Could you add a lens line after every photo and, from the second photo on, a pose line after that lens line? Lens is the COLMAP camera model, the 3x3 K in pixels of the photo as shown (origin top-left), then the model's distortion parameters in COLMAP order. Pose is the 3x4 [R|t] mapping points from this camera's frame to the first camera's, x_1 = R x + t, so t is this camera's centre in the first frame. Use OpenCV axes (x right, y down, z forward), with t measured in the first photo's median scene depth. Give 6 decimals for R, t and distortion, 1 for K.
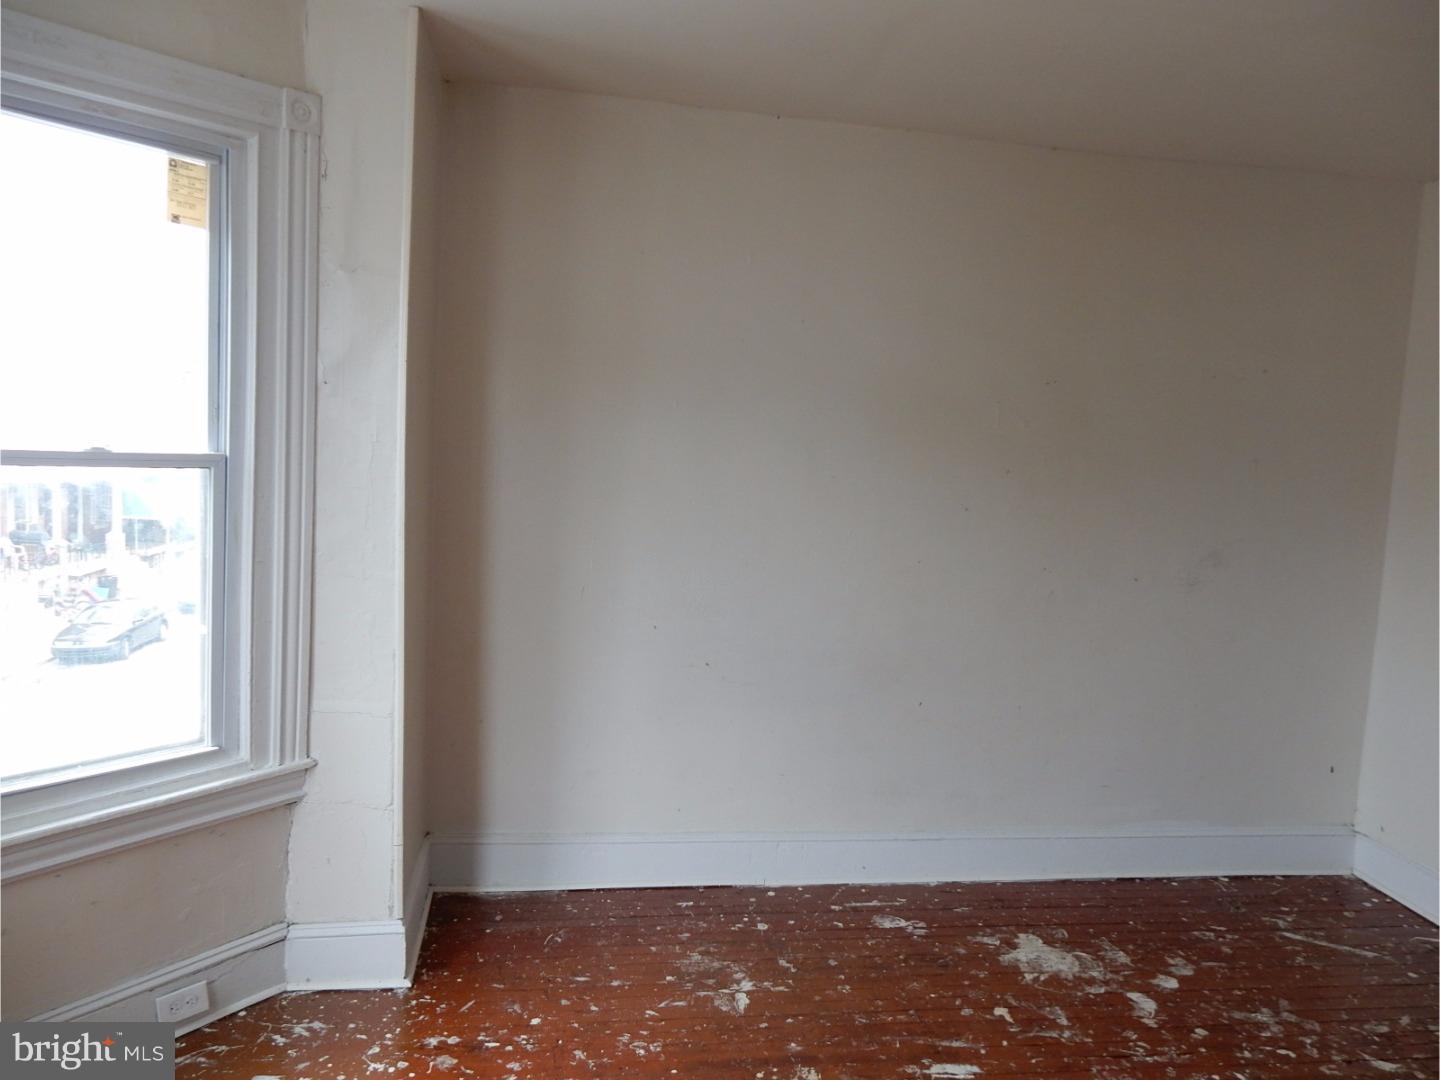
lens RADIAL K [[1058.3, 0, 721.2], [0, 1058.3, 545.3], [0, 0, 1]] dist [-0.002830, -0.004350]
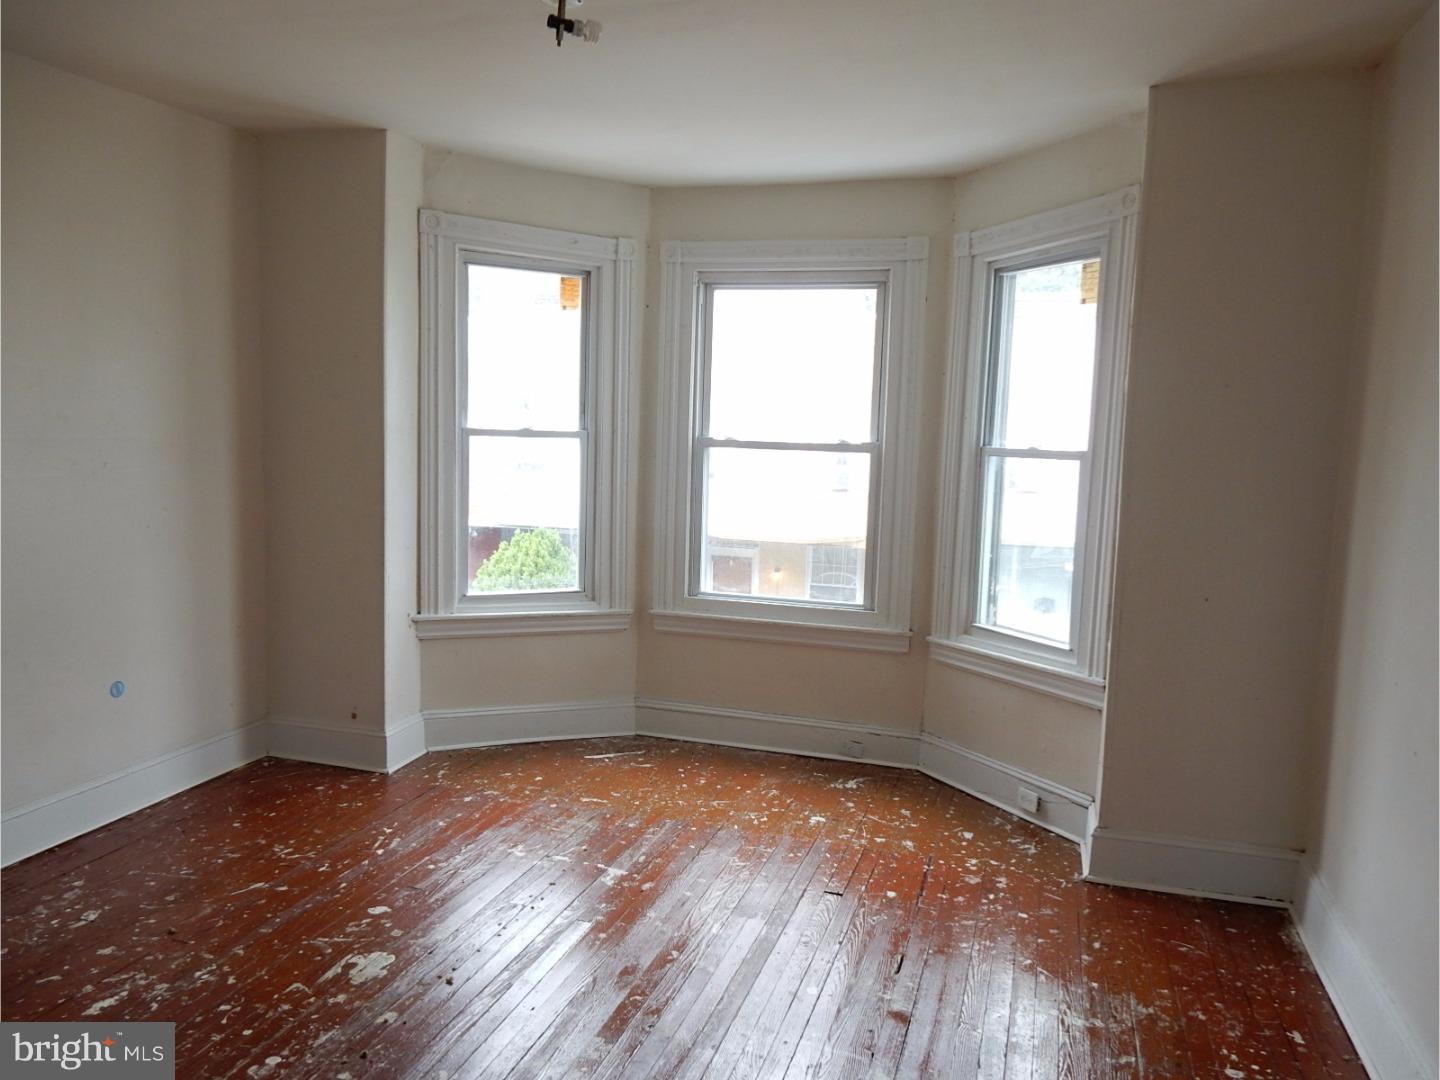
lens RADIAL K [[1058.3, 0, 720.0], [0, 1058.3, 537.5], [0, 0, 1]] dist [-0.002830, -0.004350]
pose [[-0.428974, 0.038922, -0.902478, 1.116924], [-0.137147, 0.984683, 0.107657, -0.058430], [0.892845, 0.169954, -0.417065, 1.205244]]
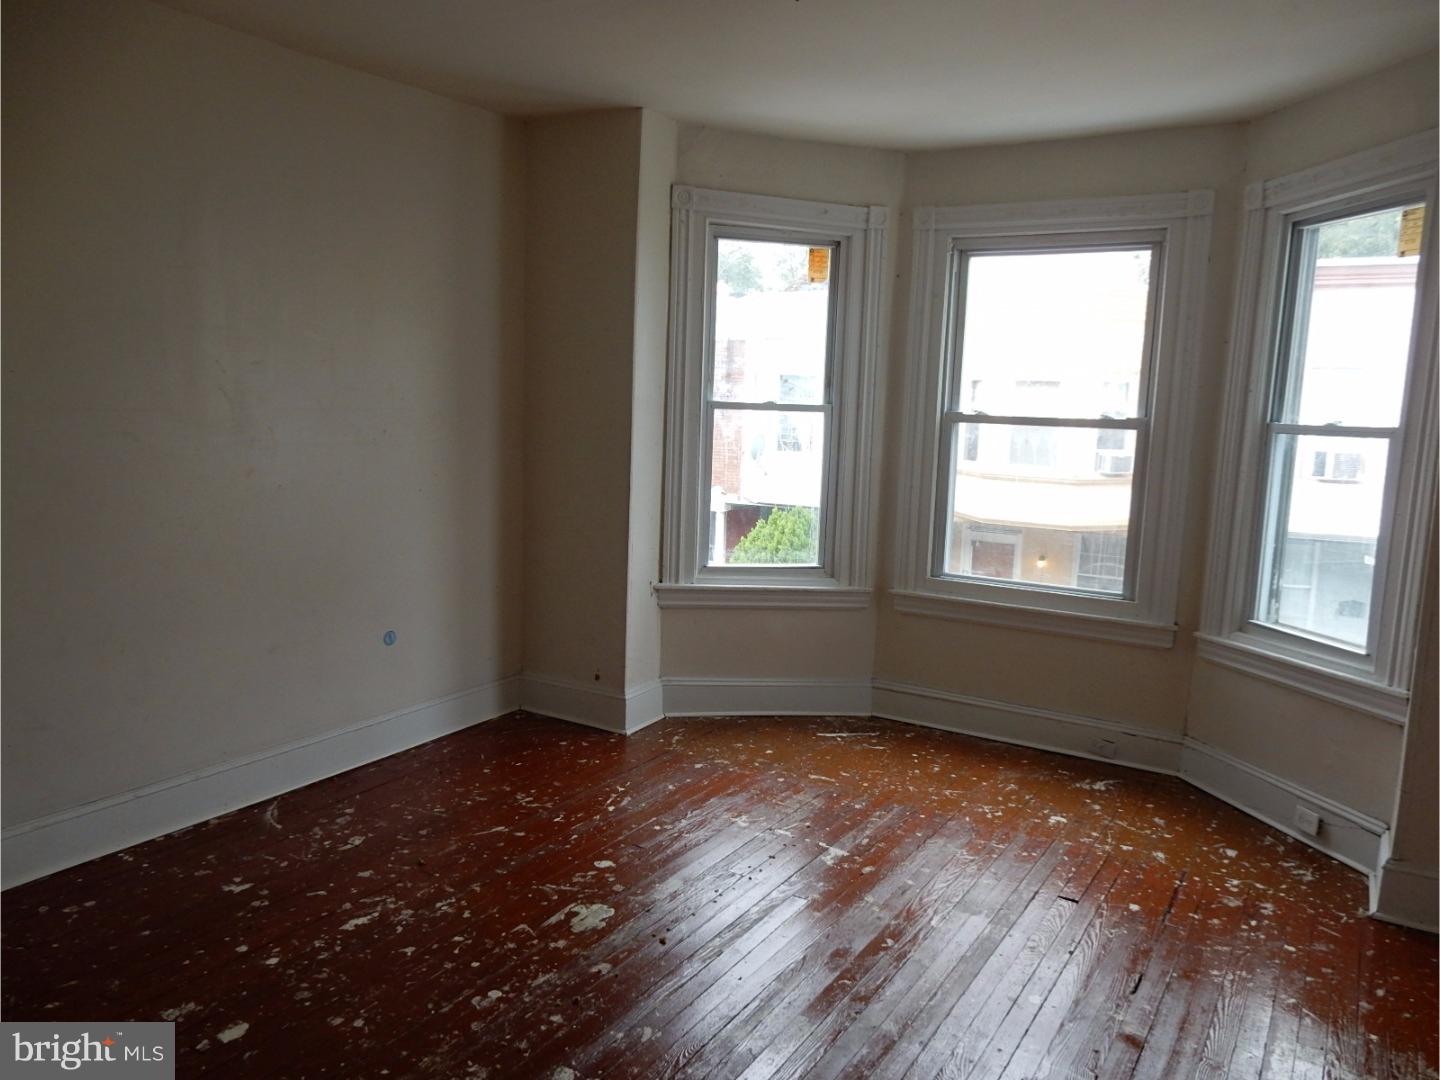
lens RADIAL K [[1058.3, 0, 716.2], [0, 1058.3, 541.8], [0, 0, 1]] dist [-0.002830, -0.004350]
pose [[-0.638315, 0.039538, -0.768759, 1.072456], [-0.135084, 0.977429, 0.162433, -0.049100], [0.757830, 0.207530, -0.618567, 1.220505]]
